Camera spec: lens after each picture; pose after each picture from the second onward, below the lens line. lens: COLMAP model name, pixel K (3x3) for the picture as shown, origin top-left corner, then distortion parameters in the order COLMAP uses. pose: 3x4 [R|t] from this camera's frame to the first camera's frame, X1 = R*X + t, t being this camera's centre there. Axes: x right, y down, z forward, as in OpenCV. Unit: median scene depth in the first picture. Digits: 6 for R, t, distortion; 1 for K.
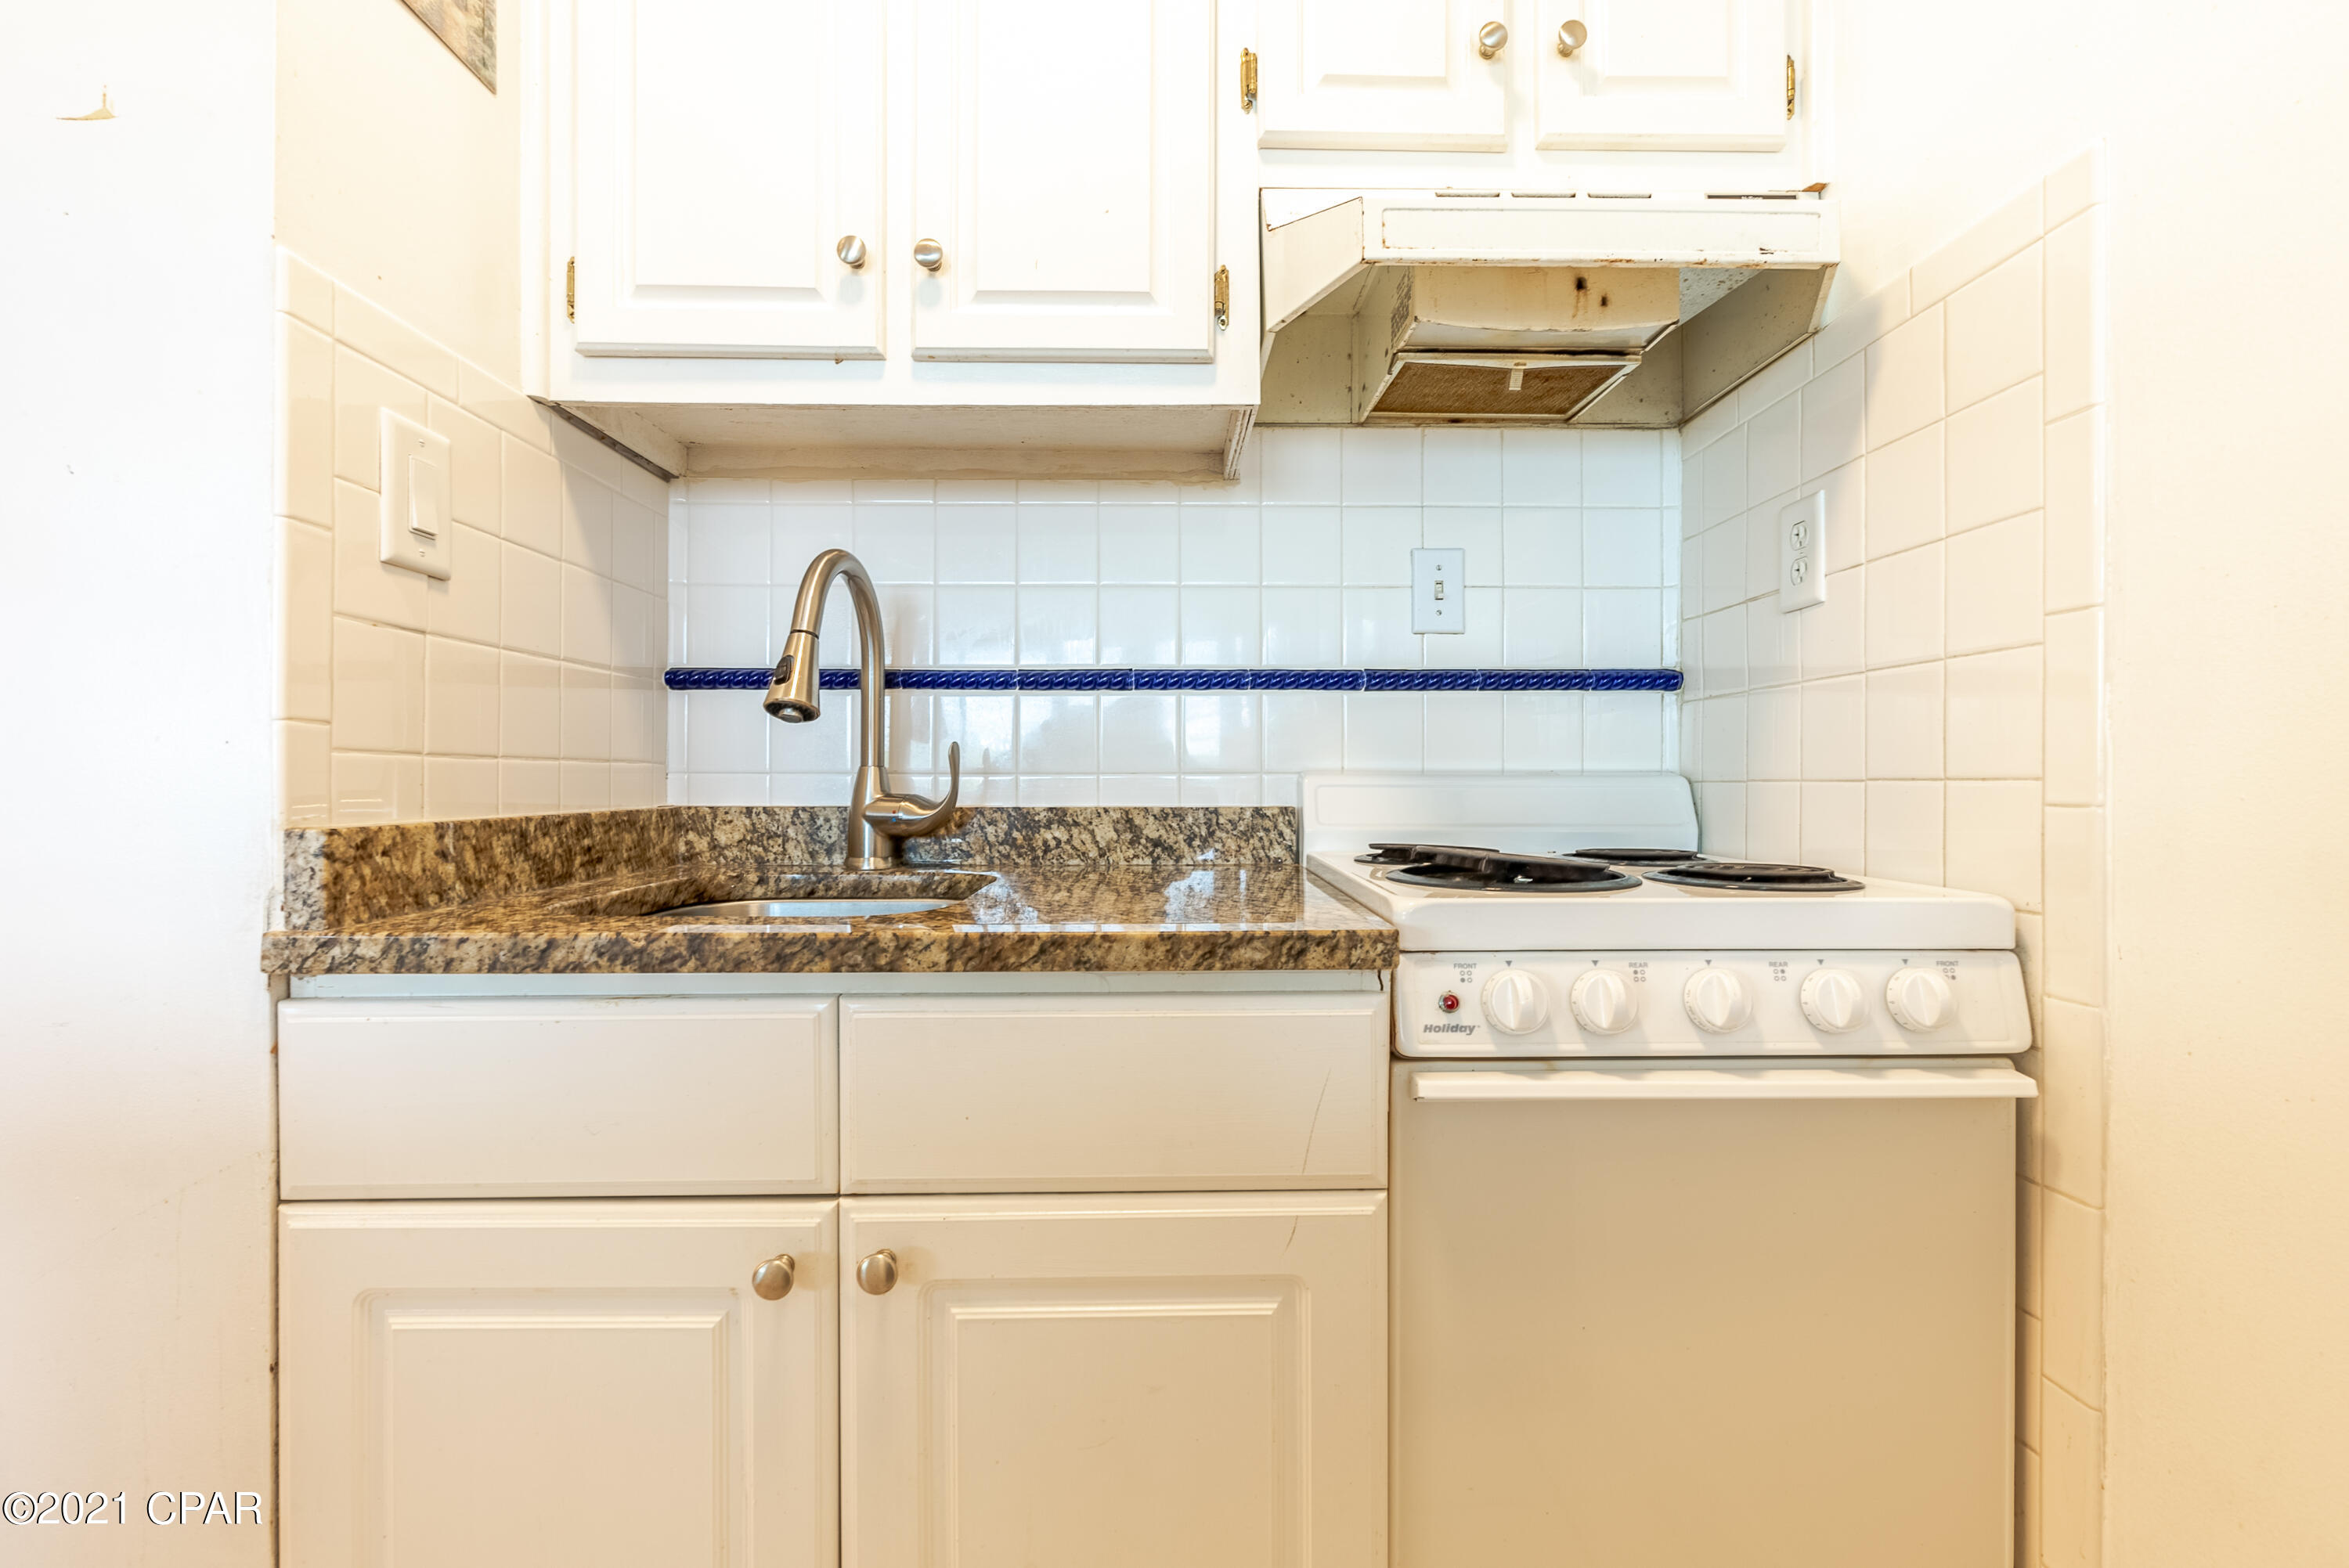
lens RADIAL K [[1108.7, 0, 1189.5], [0, 1108.7, 785.9], [0, 0, 1]] dist [-0.003830, -0.001080]
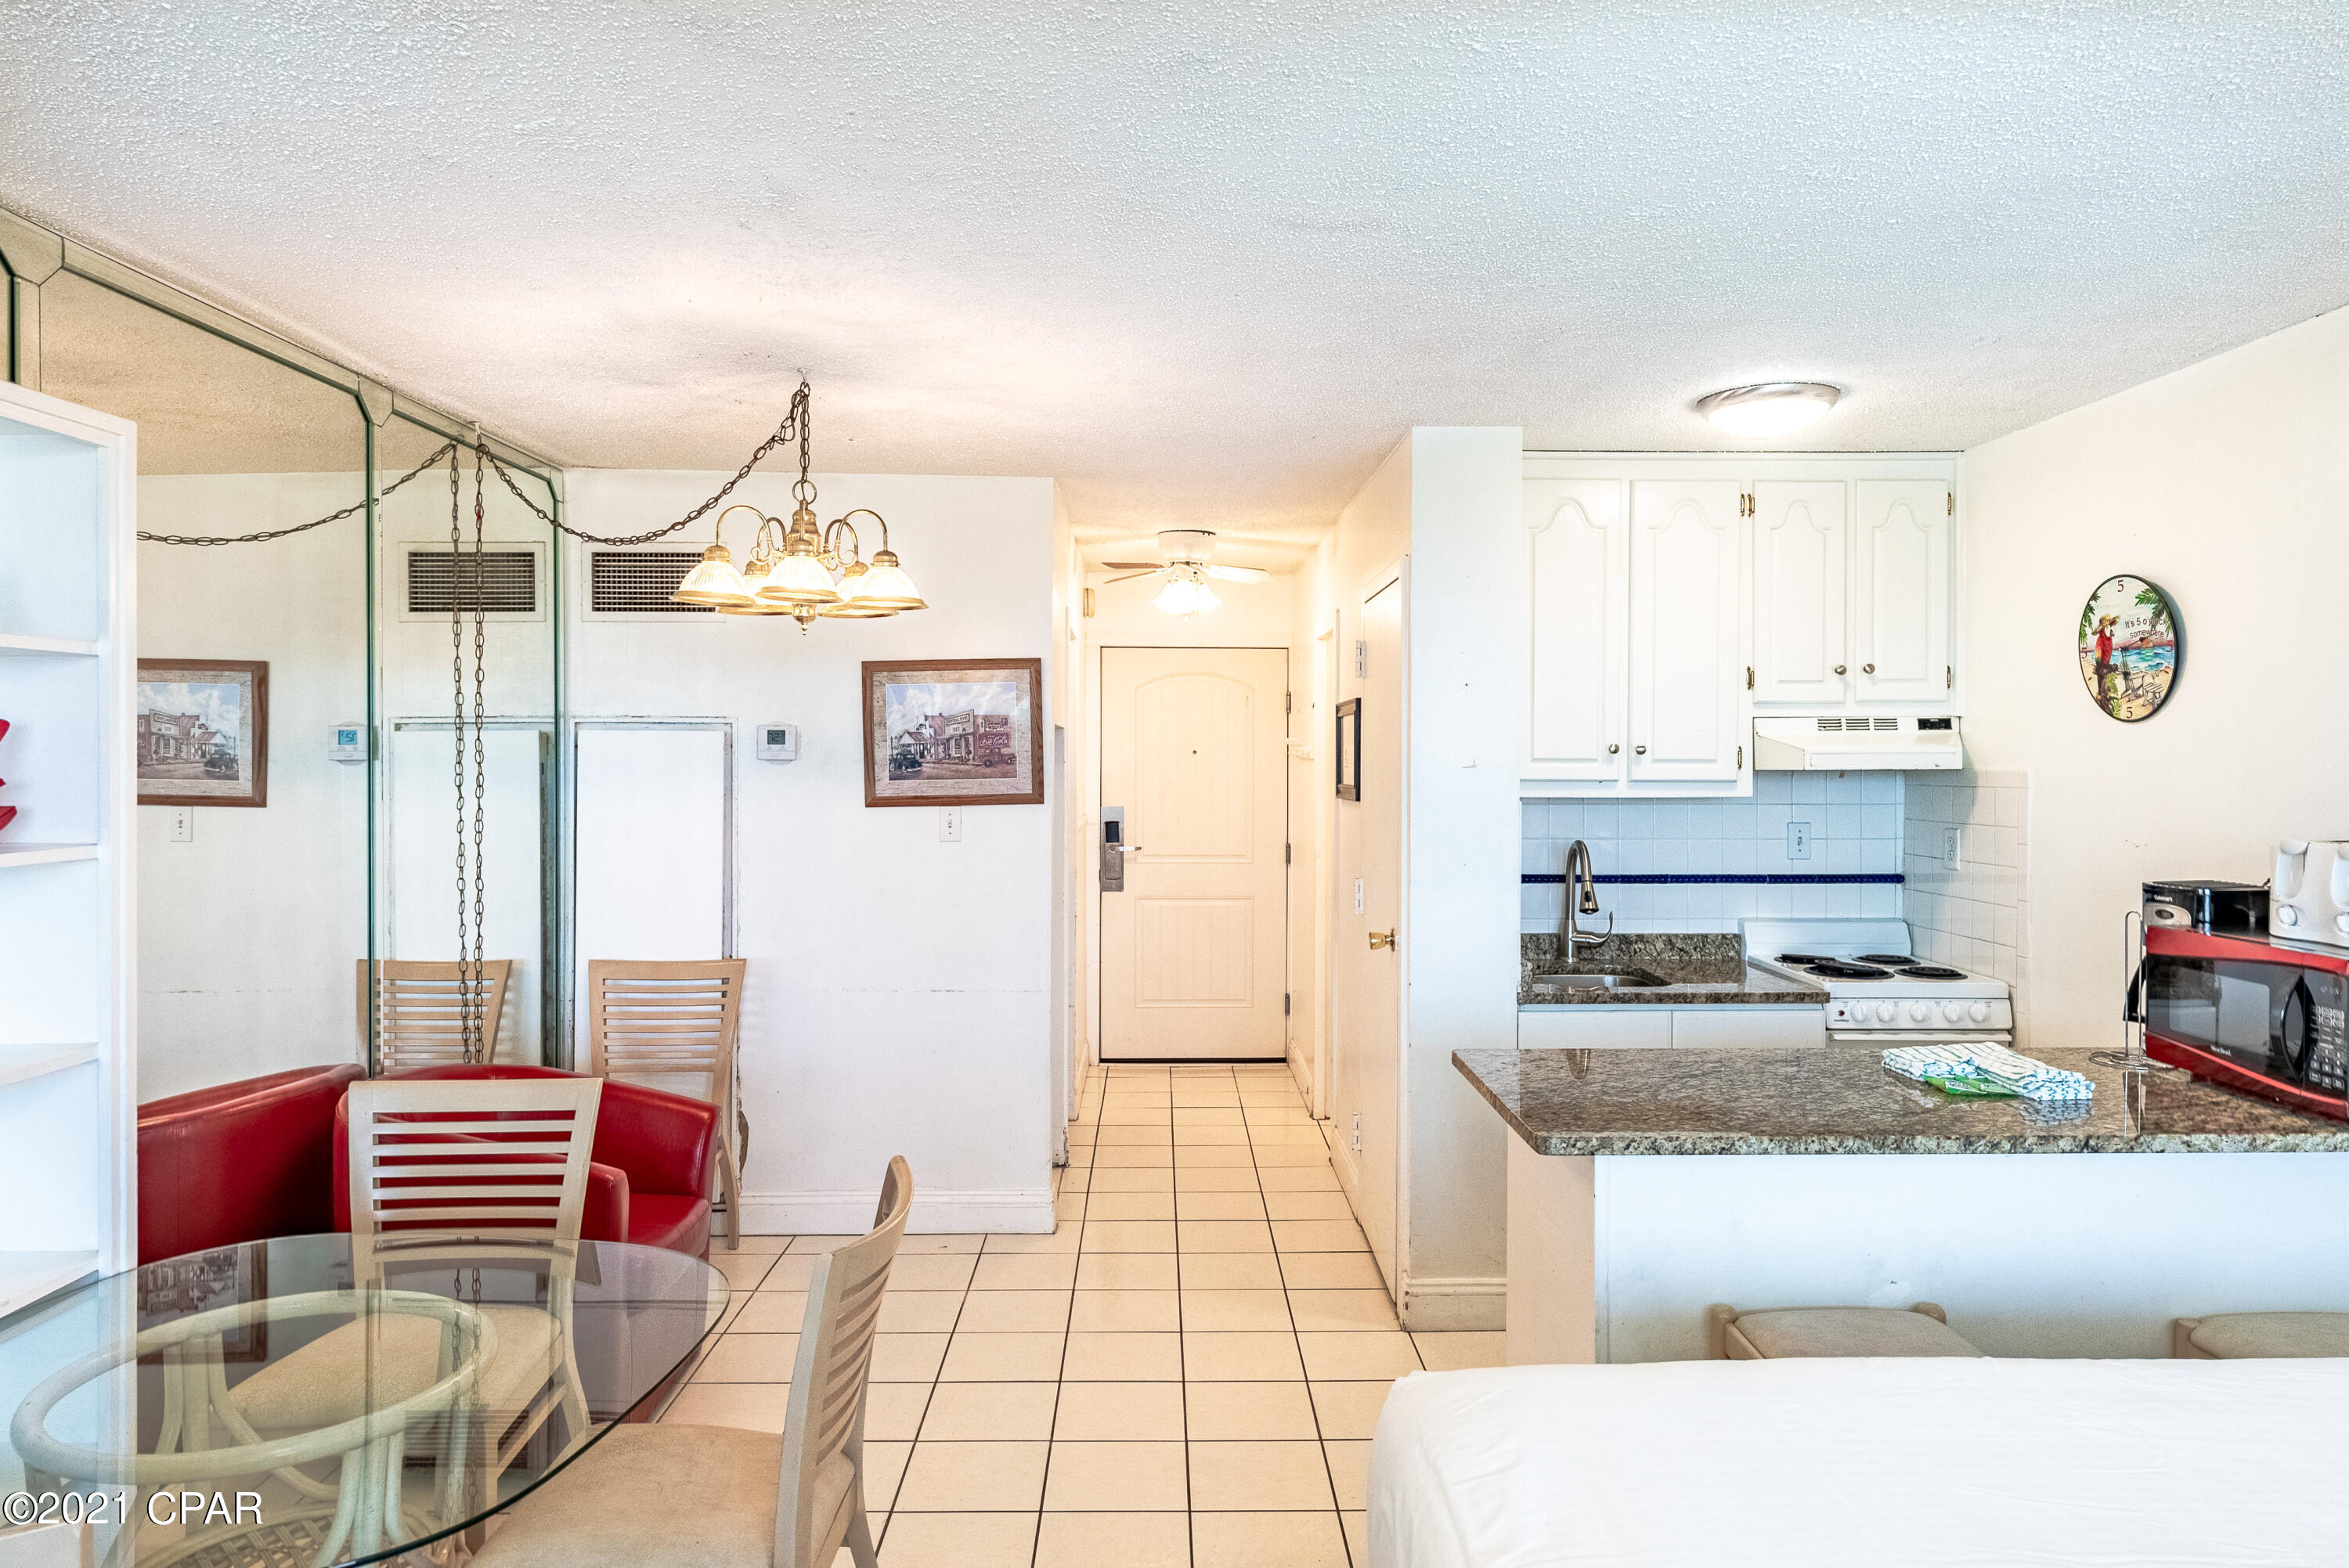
lens RADIAL K [[1524.2, 0, 1174.2], [0, 1524.2, 761.4], [0, 0, 1]] dist [0.000084, 0.001128]
pose [[0.999959, 0.003781, -0.008238, -1.738519], [-0.003717, 0.999963, 0.007822, -0.593734], [0.008268, -0.007791, 0.999935, -3.616075]]
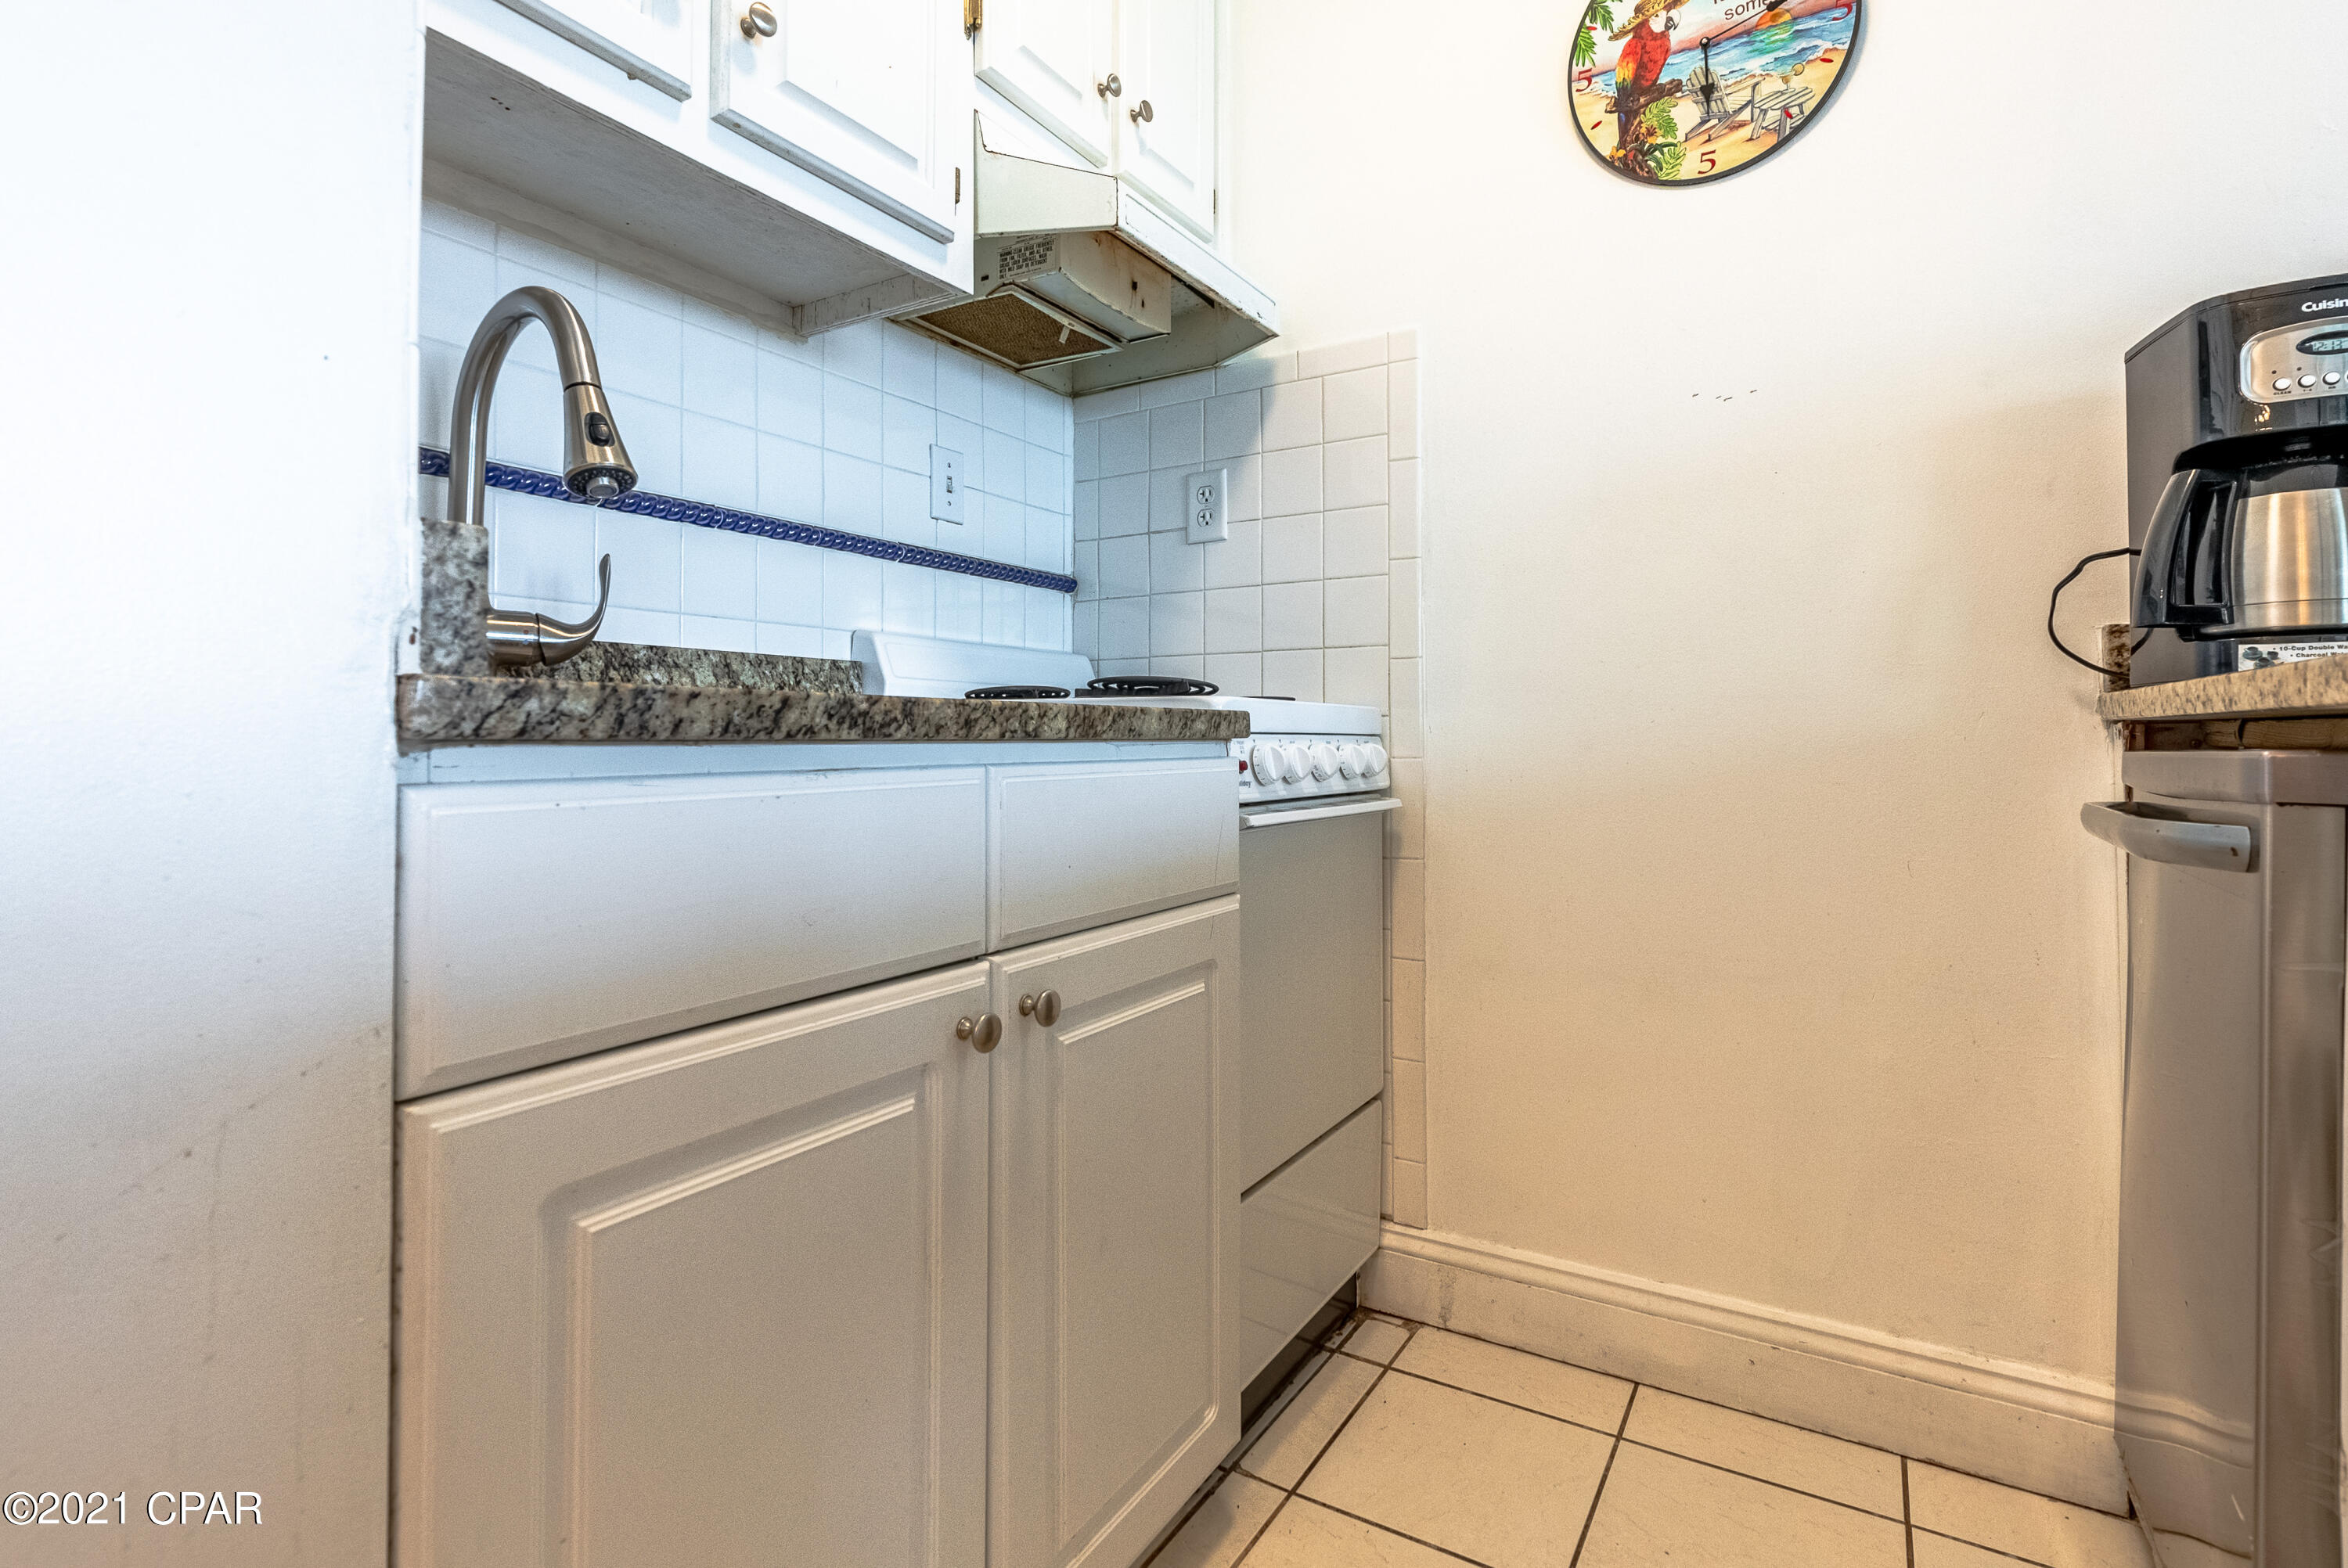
lens RADIAL K [[1108.2, 0, 1204.6], [0, 1108.2, 729.0], [0, 0, 1]] dist [-0.003830, -0.001080]
pose [[0.531915, 0.005008, 0.846783, -1.015352], [0.007107, 0.999921, -0.010378, 0.156568], [-0.846768, 0.011538, 0.531837, 0.247340]]
